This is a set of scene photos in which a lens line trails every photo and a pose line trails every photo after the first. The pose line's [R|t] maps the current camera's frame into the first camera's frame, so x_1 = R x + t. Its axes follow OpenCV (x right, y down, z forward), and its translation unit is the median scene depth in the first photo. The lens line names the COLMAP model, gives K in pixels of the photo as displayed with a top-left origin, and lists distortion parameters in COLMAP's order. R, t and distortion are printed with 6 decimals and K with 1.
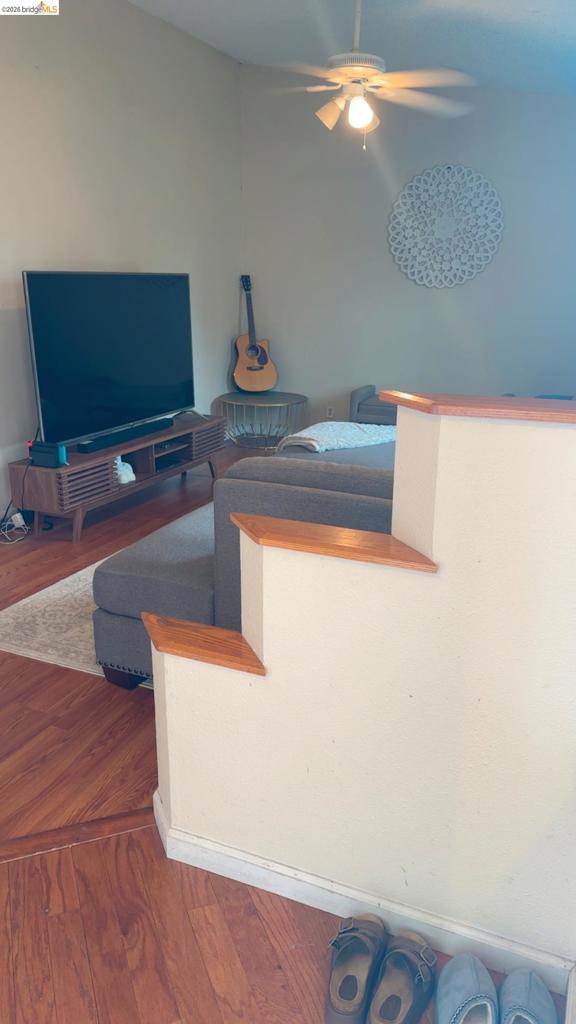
lens RADIAL K [[739.6, 0, 284.5], [0, 739.6, 531.0], [0, 0, 1]] dist [0.151451, -0.309042]
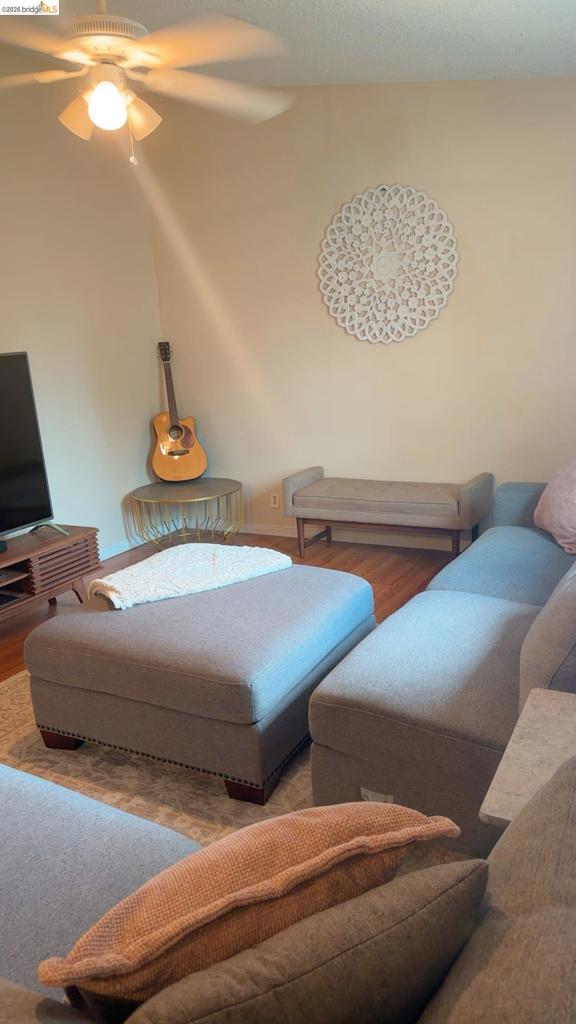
lens RADIAL K [[739.6, 0, 284.5], [0, 739.6, 531.0], [0, 0, 1]] dist [0.151451, -0.309042]
pose [[0.992571, -0.046424, -0.112458, 0.185218], [0.039662, 0.997310, -0.061639, -0.089029], [0.115017, 0.056721, 0.991743, 0.240424]]
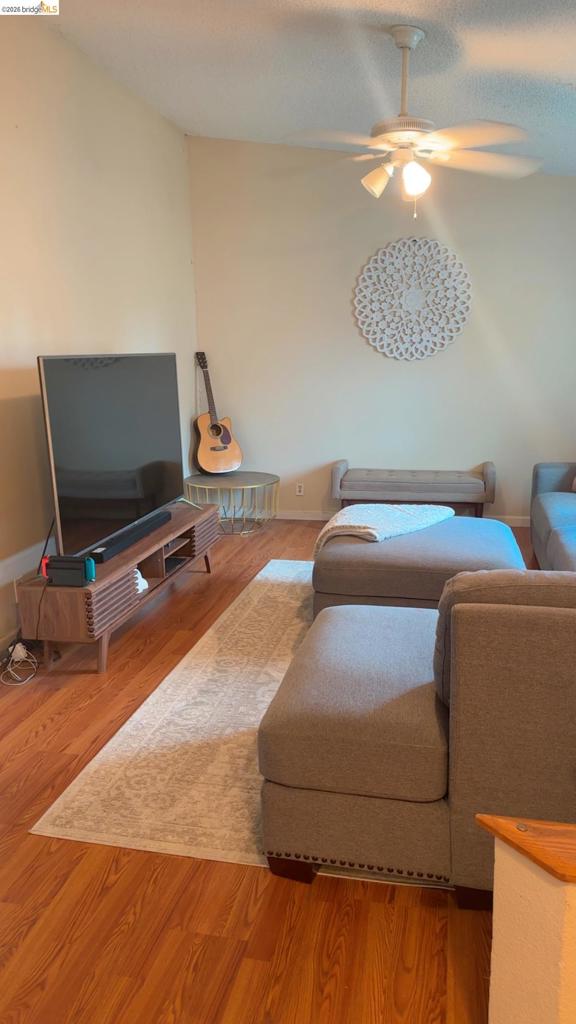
lens RADIAL K [[739.6, 0, 284.5], [0, 739.6, 531.0], [0, 0, 1]] dist [0.151451, -0.309042]
pose [[0.979292, -0.072827, 0.188899, -0.160761], [0.089016, 0.992918, -0.078678, -0.040487], [-0.181832, 0.093864, 0.978840, 0.097545]]
